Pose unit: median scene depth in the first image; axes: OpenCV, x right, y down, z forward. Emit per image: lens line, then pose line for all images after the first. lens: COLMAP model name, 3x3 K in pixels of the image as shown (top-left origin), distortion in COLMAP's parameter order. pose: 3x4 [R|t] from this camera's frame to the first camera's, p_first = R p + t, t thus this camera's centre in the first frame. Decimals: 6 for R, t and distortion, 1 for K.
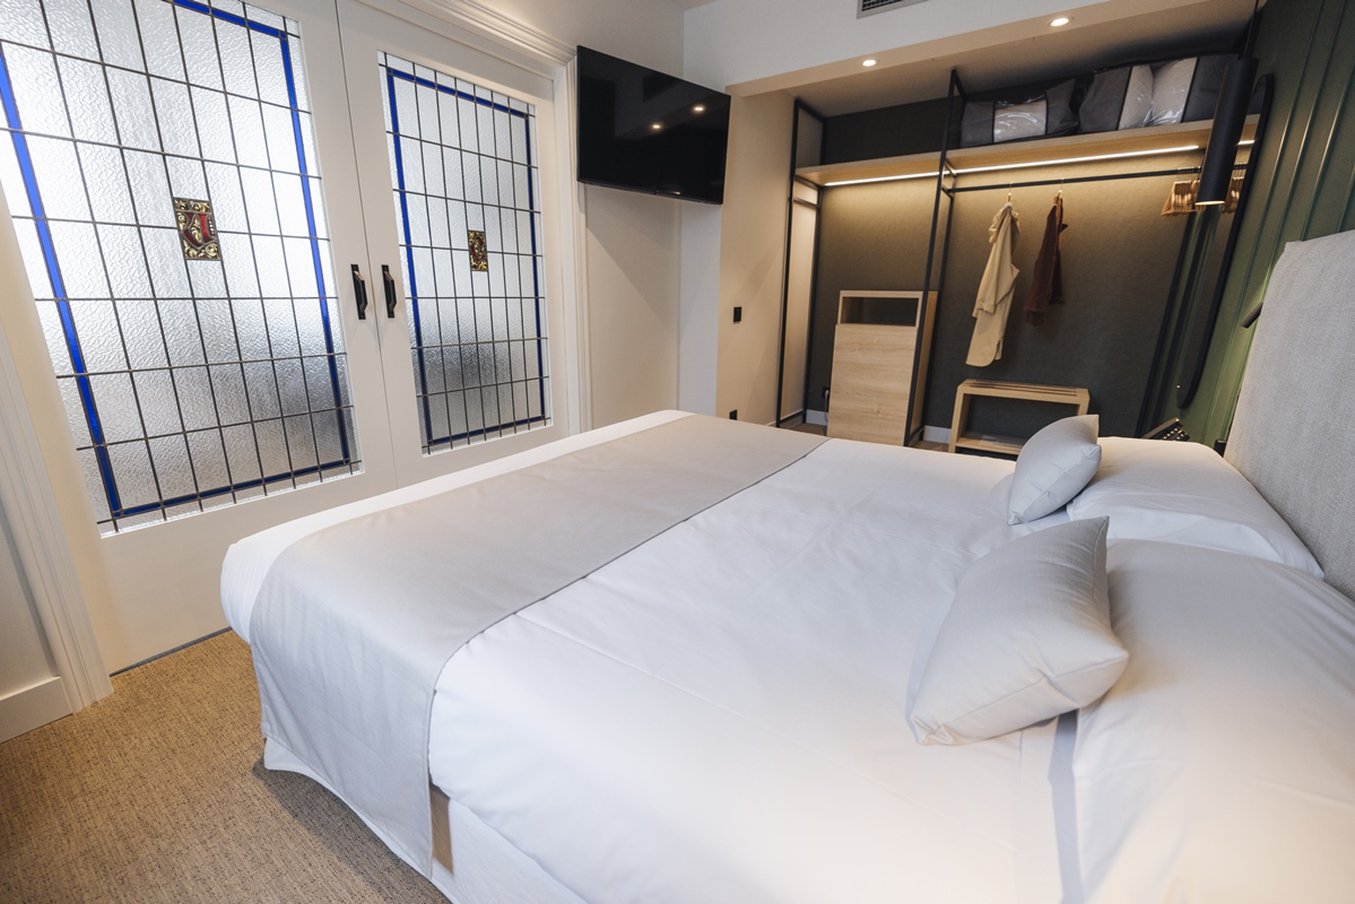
lens RADIAL K [[576.5, 0, 676.0], [0, 576.5, 452.4], [0, 0, 1]] dist [-0.001009, -0.001504]
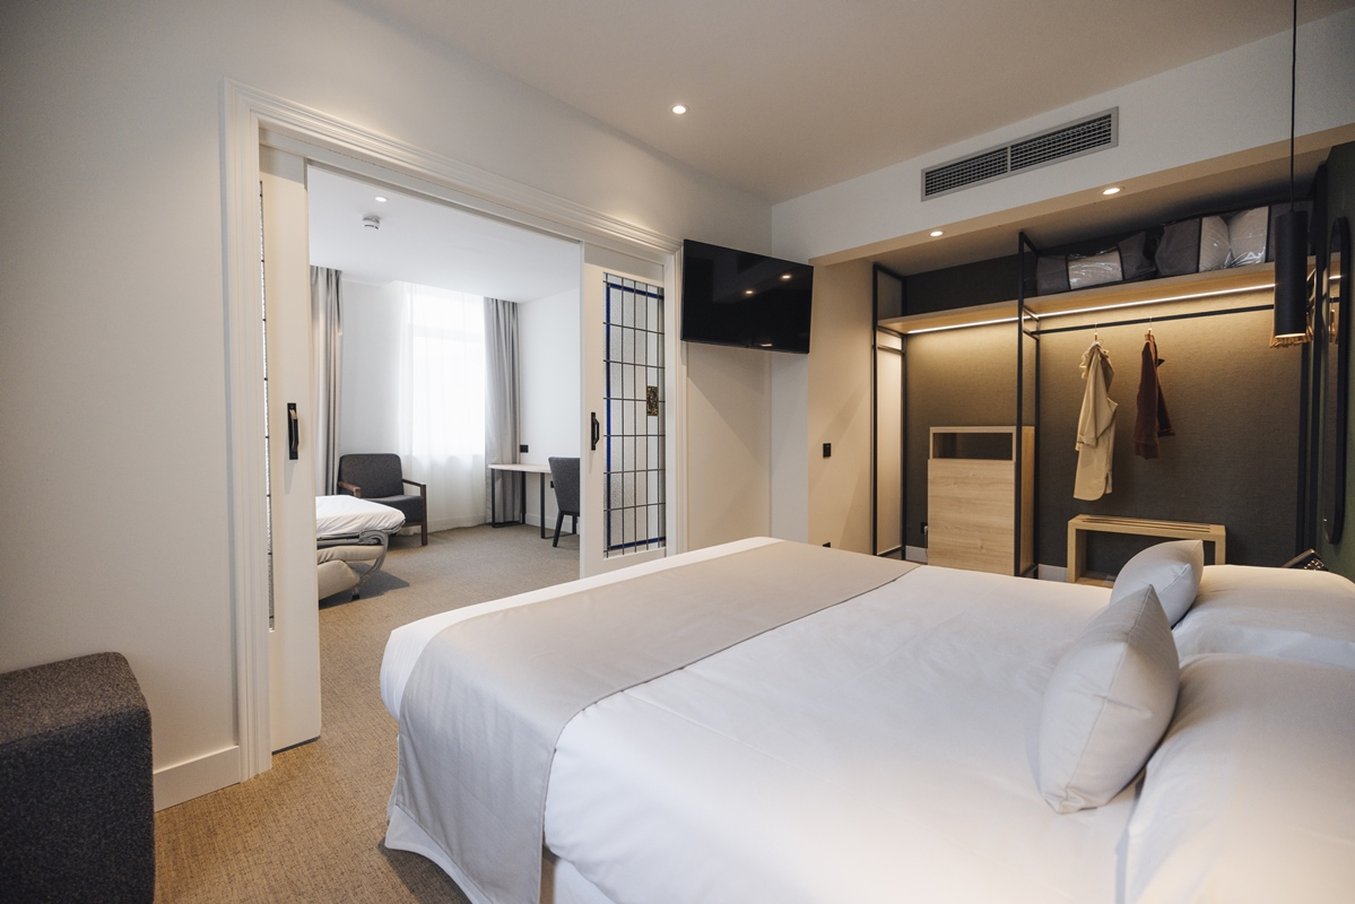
lens RADIAL K [[574.9, 0, 668.6], [0, 574.9, 440.0], [0, 0, 1]] dist [-0.003756, -0.000635]
pose [[0.984744, -0.011796, -0.173611, 0.006813], [-0.033504, 0.966181, -0.255681, 0.031507], [0.170756, 0.257596, 0.951045, -0.078939]]
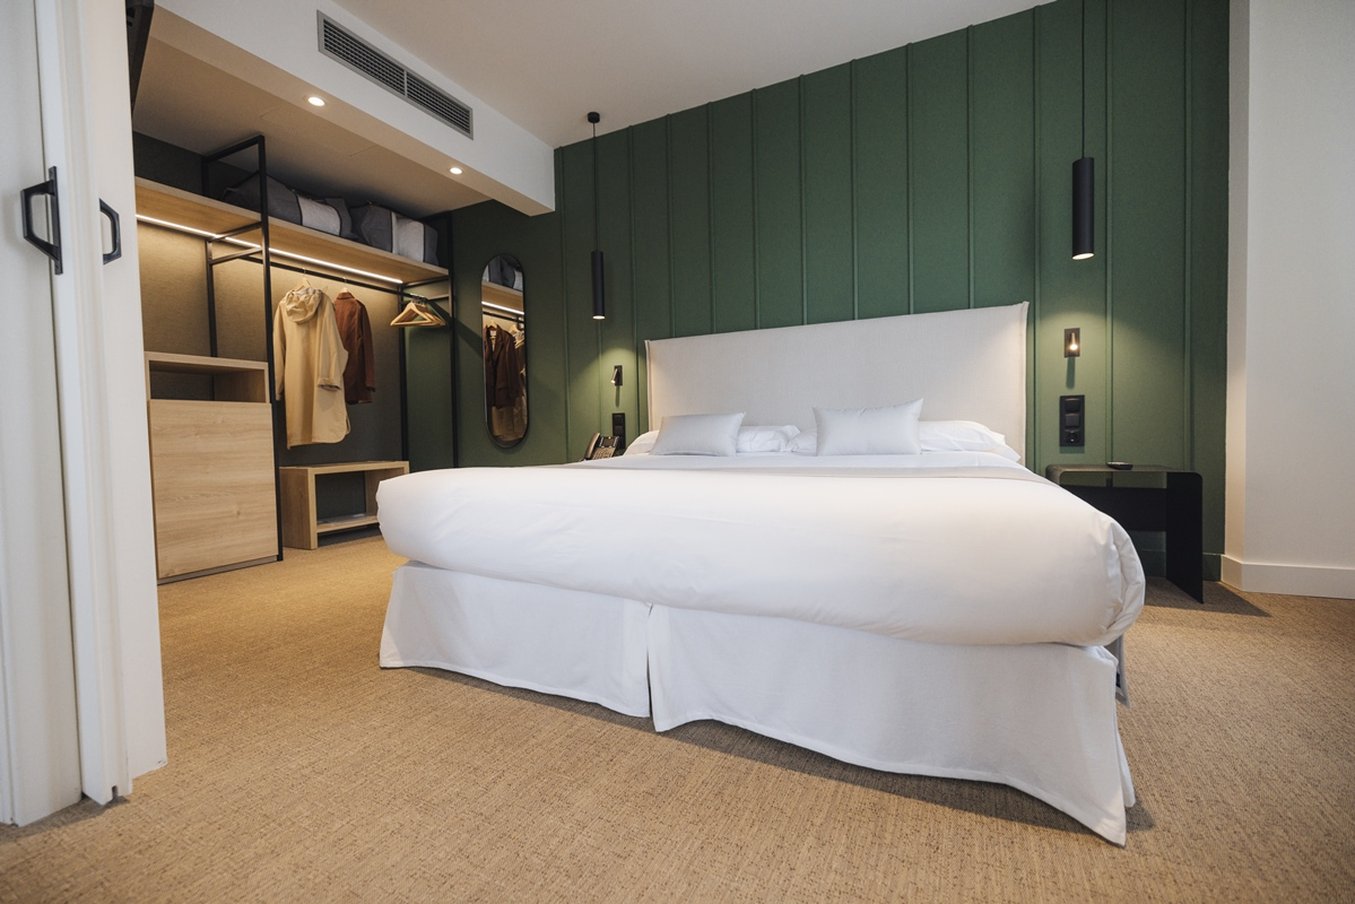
lens RADIAL K [[576.5, 0, 671.5], [0, 576.5, 450.4], [0, 0, 1]] dist [-0.001009, -0.001504]
pose [[-0.138802, -0.033219, 0.989763, -0.786106], [0.298147, 0.951666, 0.073751, -0.058867], [-0.944374, 0.305332, -0.122189, 0.886463]]
